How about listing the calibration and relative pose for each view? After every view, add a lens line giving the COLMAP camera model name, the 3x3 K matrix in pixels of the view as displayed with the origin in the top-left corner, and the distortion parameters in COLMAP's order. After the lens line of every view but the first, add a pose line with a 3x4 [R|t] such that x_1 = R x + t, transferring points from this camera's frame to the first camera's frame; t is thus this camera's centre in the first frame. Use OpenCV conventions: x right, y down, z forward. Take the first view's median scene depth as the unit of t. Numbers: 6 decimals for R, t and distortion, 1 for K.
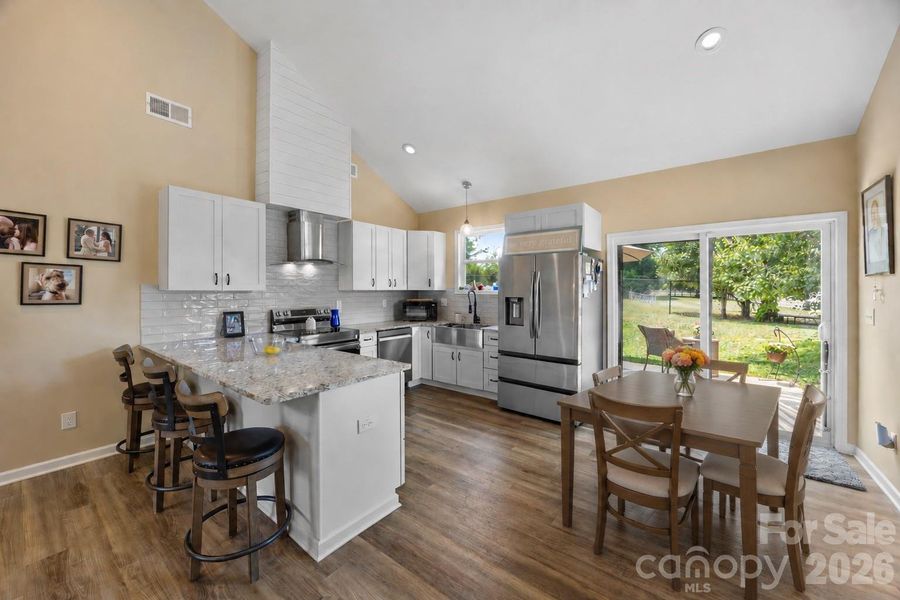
lens RADIAL K [[348.6, 0, 448.5], [0, 348.6, 293.6], [0, 0, 1]] dist [-0.002068, 0.000083]
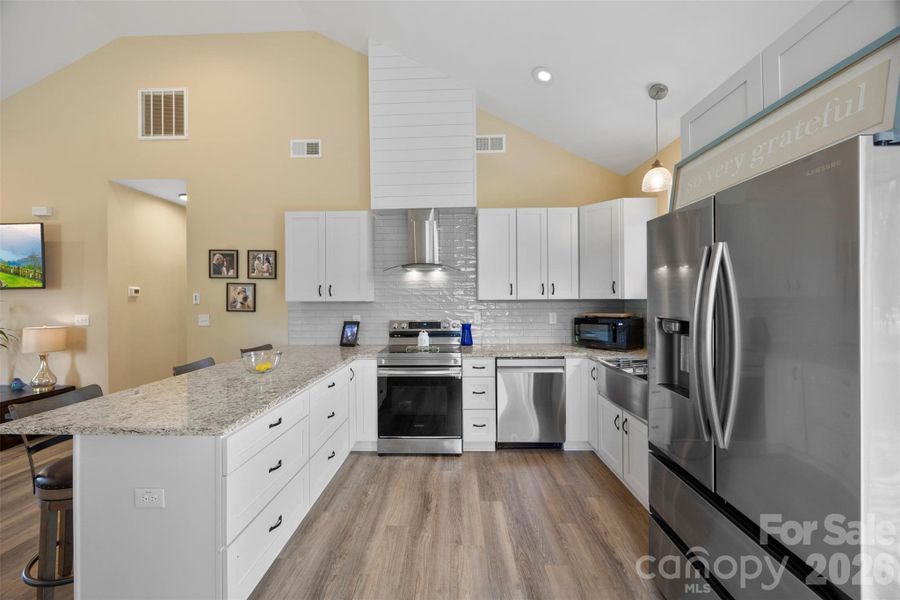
lens RADIAL K [[341.4, 0, 450.0], [0, 341.4, 300.0], [0, 0, 1]] dist [-0.000091, 0.000030]
pose [[0.597982, -0.002860, -0.801505, 0.301419], [-0.001239, 0.999989, -0.004493, -0.006720], [0.801509, 0.003679, 0.597972, 0.518888]]
